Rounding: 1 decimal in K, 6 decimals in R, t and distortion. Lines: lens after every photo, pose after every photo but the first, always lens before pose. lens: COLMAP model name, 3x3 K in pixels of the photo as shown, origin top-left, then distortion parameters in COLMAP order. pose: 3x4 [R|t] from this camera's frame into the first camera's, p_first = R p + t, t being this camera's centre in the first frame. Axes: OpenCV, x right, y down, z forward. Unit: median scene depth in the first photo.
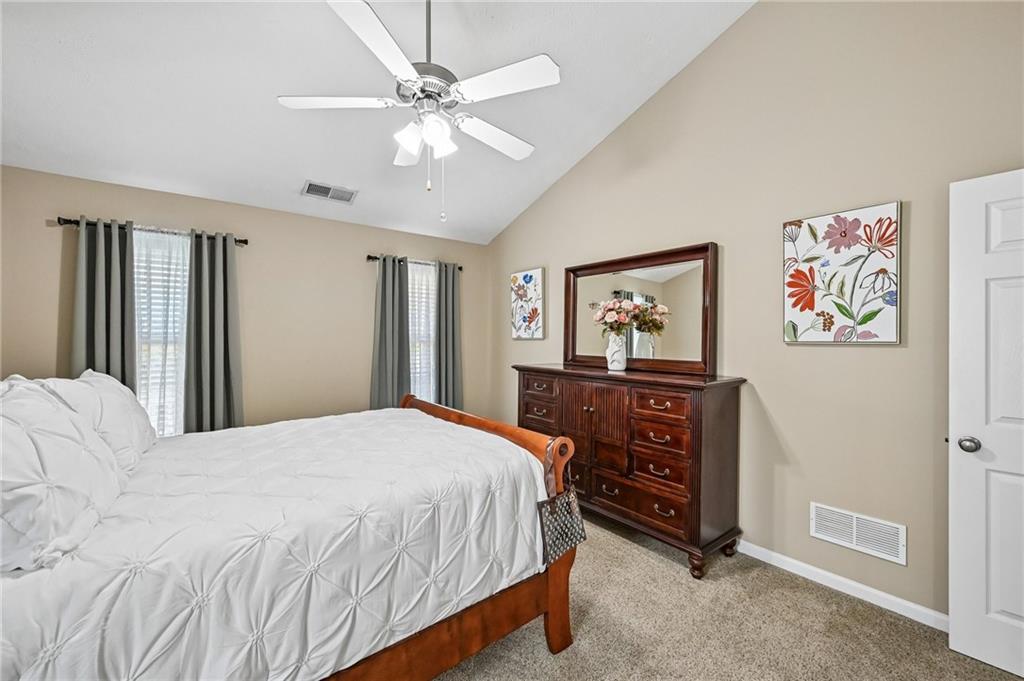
lens RADIAL K [[411.5, 0, 512.7], [0, 411.5, 336.7], [0, 0, 1]] dist [0.000513, -0.000039]
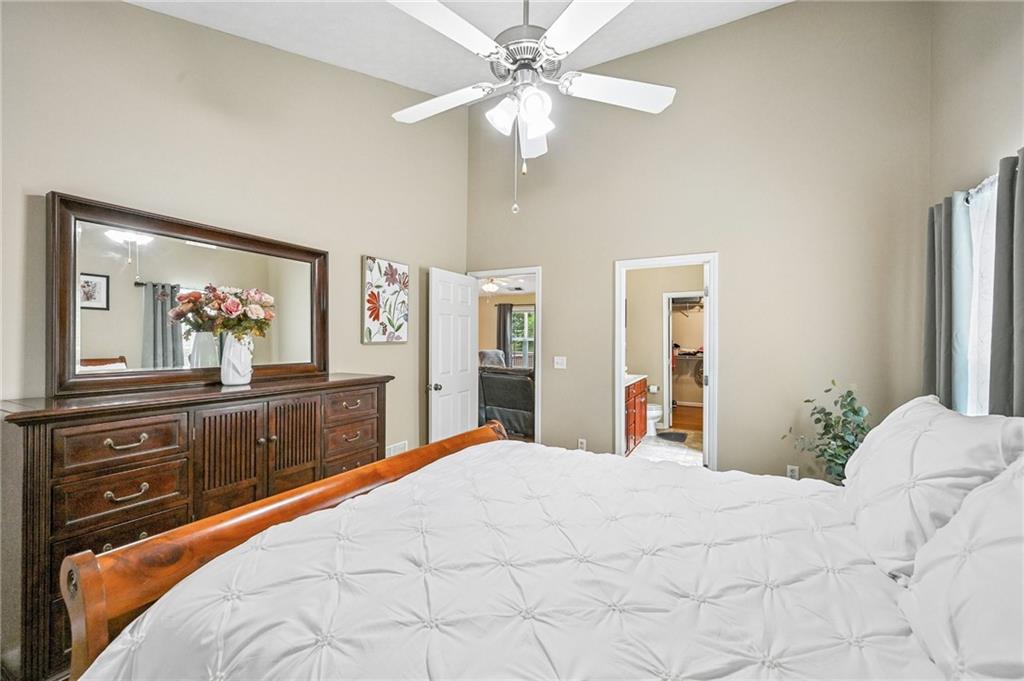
lens RADIAL K [[411.5, 0, 512.5], [0, 411.5, 340.5], [0, 0, 1]] dist [0.000513, -0.000039]
pose [[-0.418311, -0.003497, 0.908297, -0.834988], [0.001258, 0.999989, 0.004430, 0.000950], [-0.908303, 0.002996, -0.418303, 1.192937]]
